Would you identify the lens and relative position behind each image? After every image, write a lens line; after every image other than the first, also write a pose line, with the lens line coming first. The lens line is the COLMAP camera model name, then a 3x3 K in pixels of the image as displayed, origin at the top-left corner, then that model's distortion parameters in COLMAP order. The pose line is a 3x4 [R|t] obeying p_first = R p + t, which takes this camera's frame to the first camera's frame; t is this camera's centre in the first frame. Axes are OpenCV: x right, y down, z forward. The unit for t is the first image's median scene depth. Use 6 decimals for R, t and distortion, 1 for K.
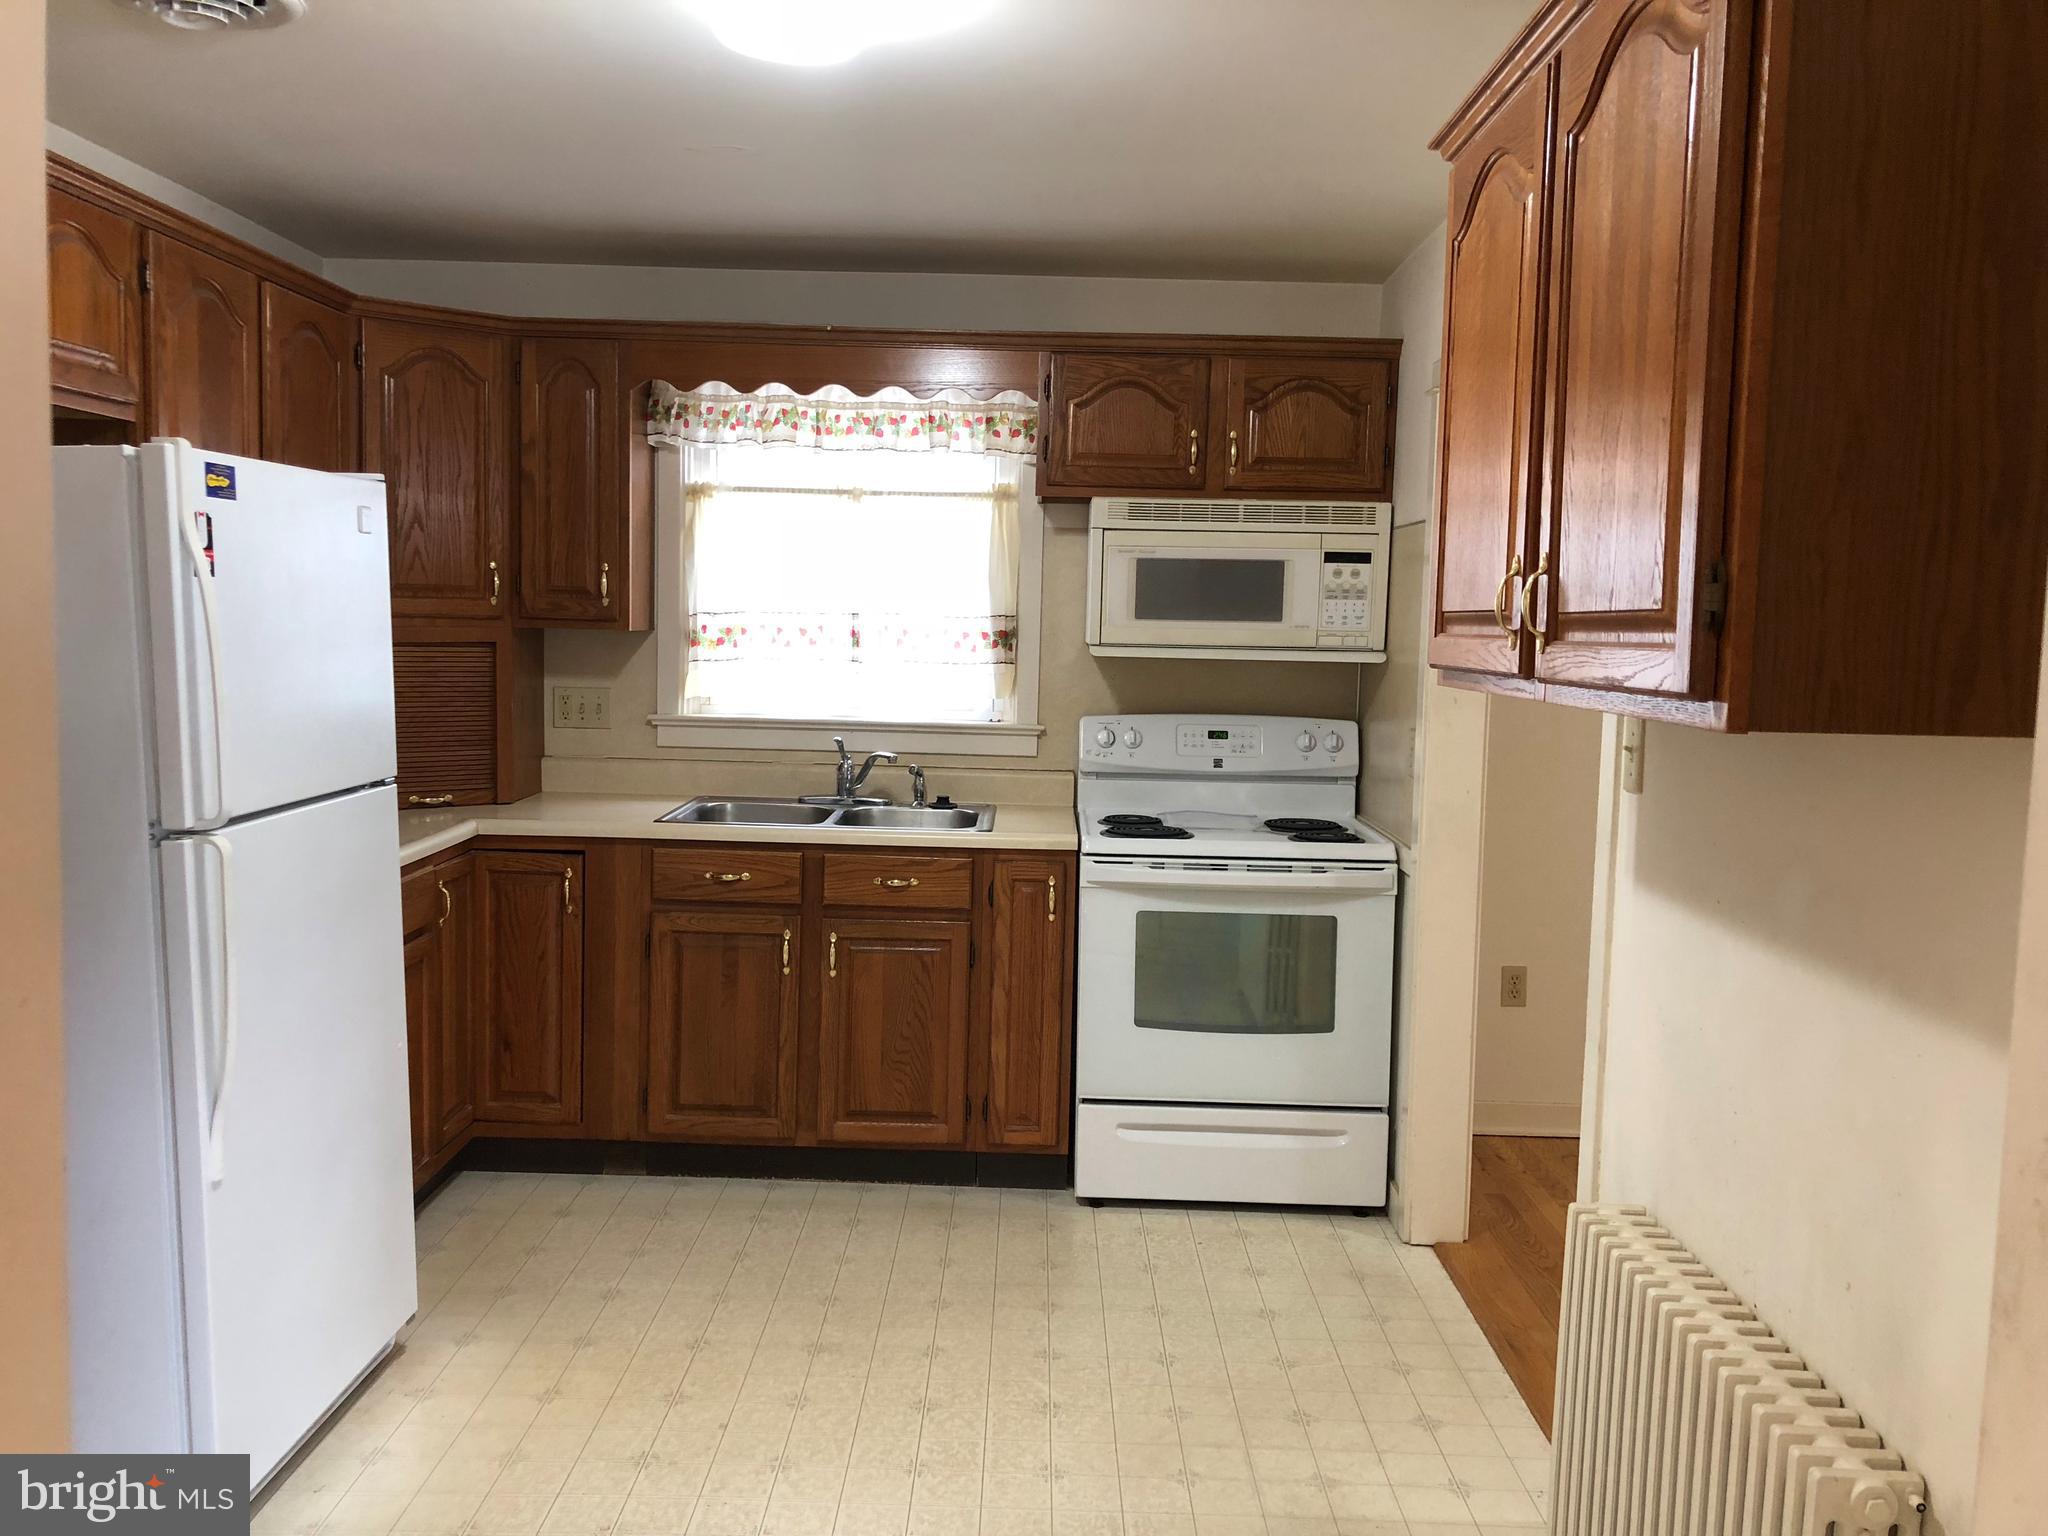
lens RADIAL K [[1698.4, 0, 1024.0], [0, 1698.4, 768.0], [0, 0, 1]] dist [0.118870, 0.000134]
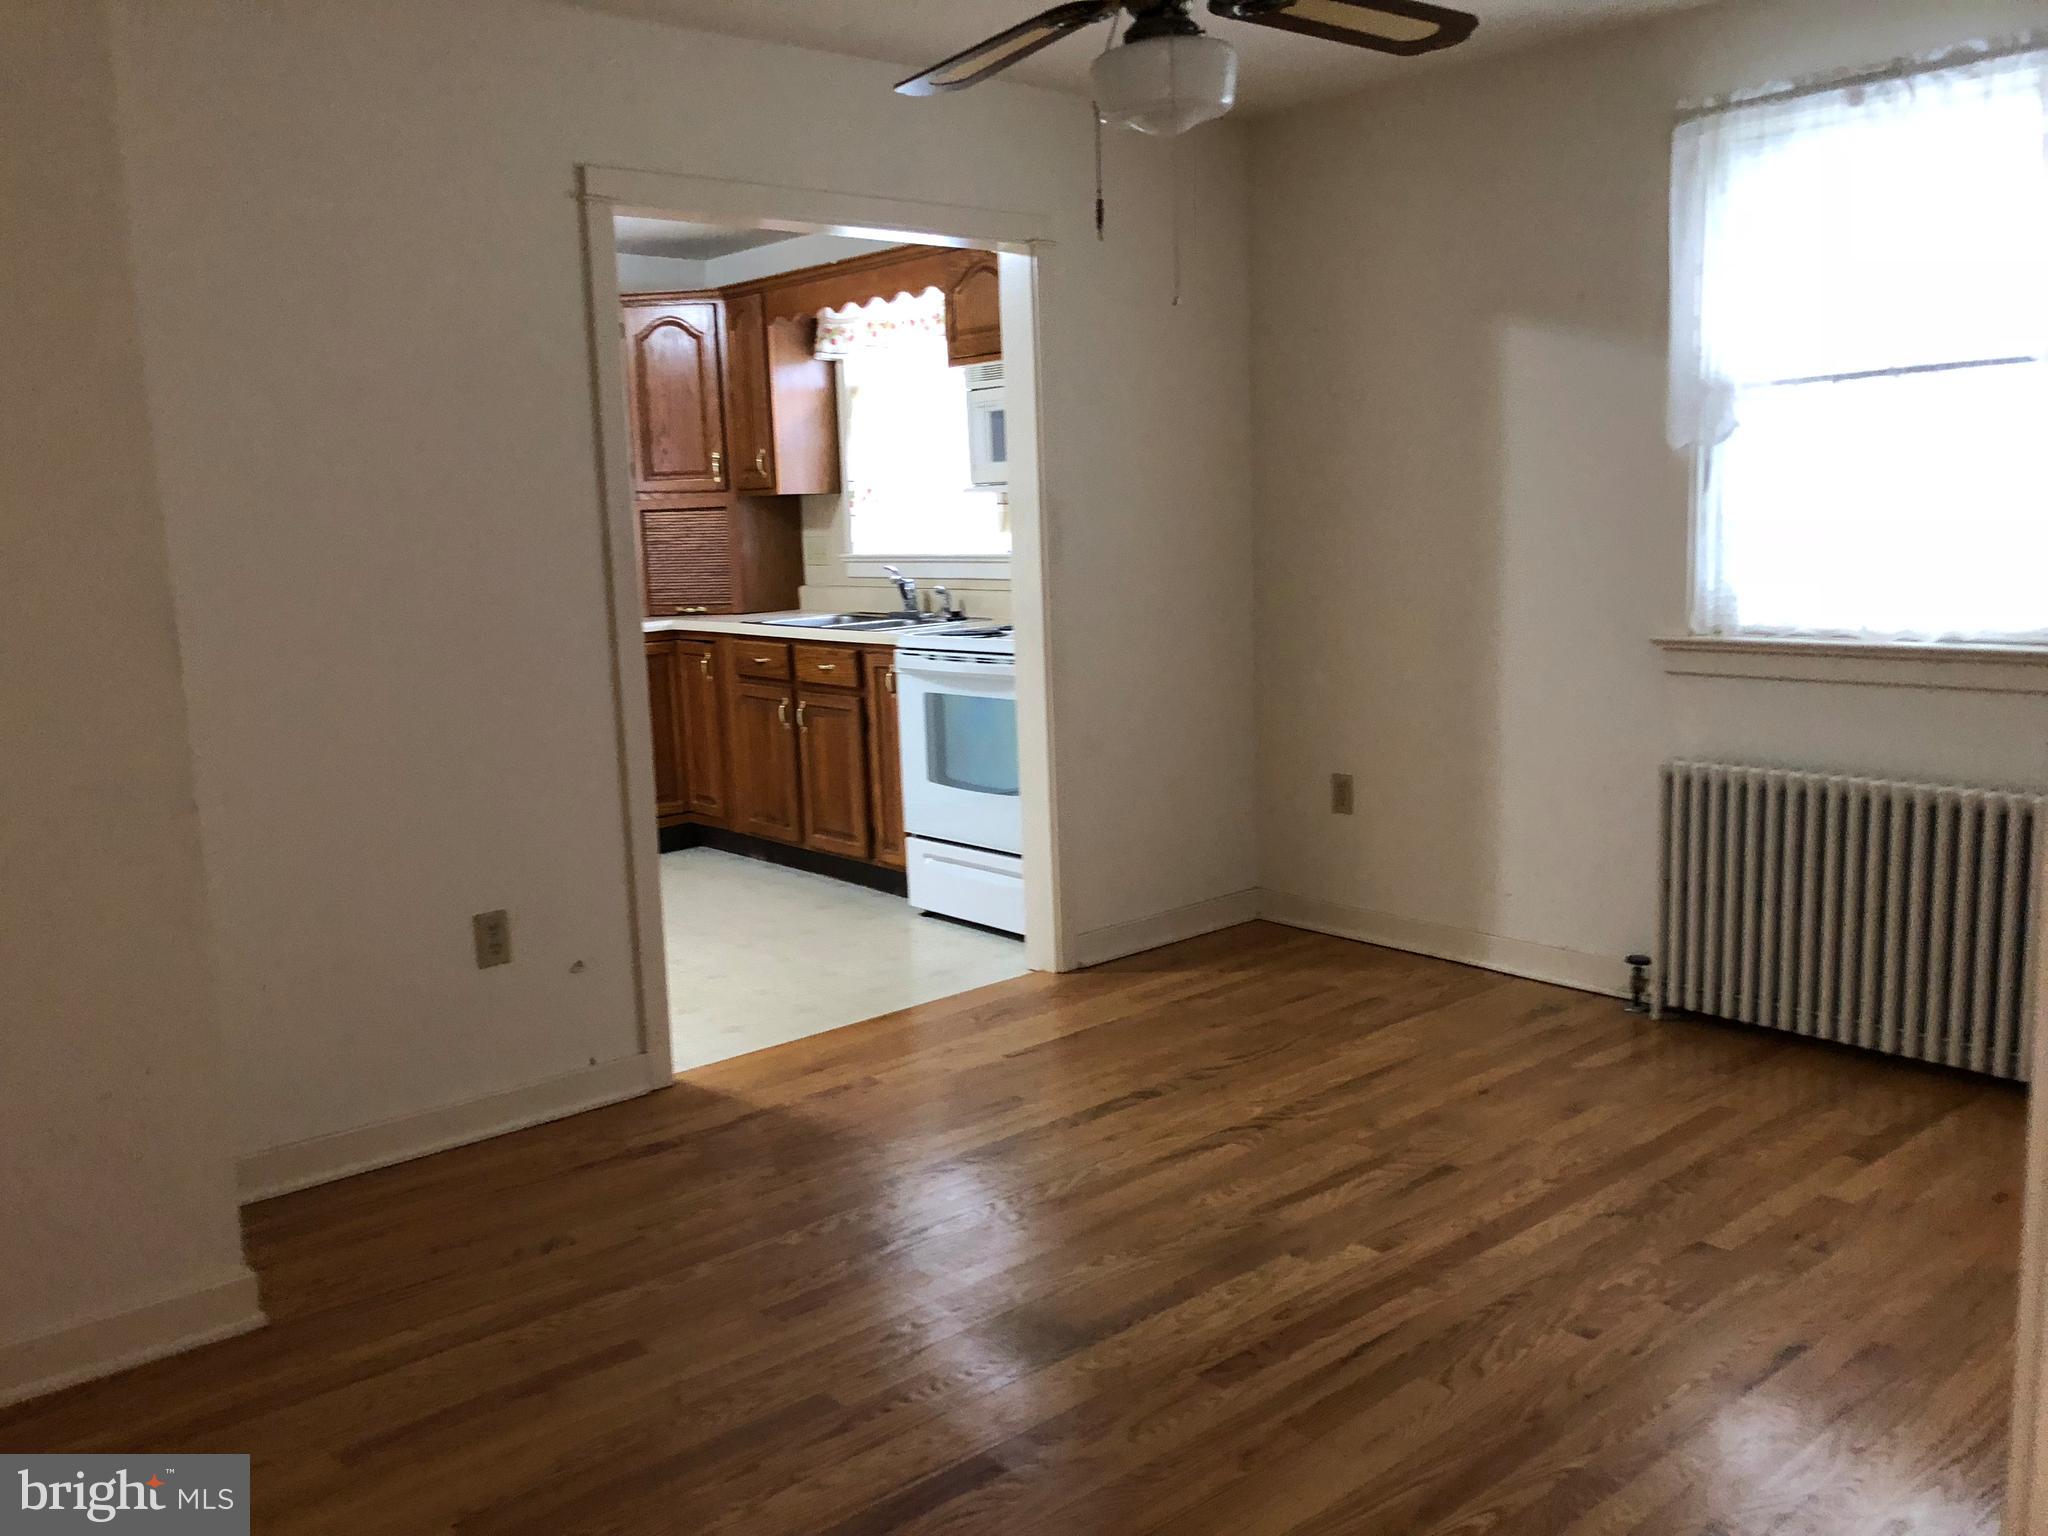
lens RADIAL K [[1698.4, 0, 1024.0], [0, 1698.4, 768.0], [0, 0, 1]] dist [0.118870, 0.000134]
pose [[0.674089, 0.066900, -0.735614, 1.054319], [-0.019275, 0.997144, 0.073021, 0.044519], [0.738398, -0.035044, 0.673454, 0.176320]]
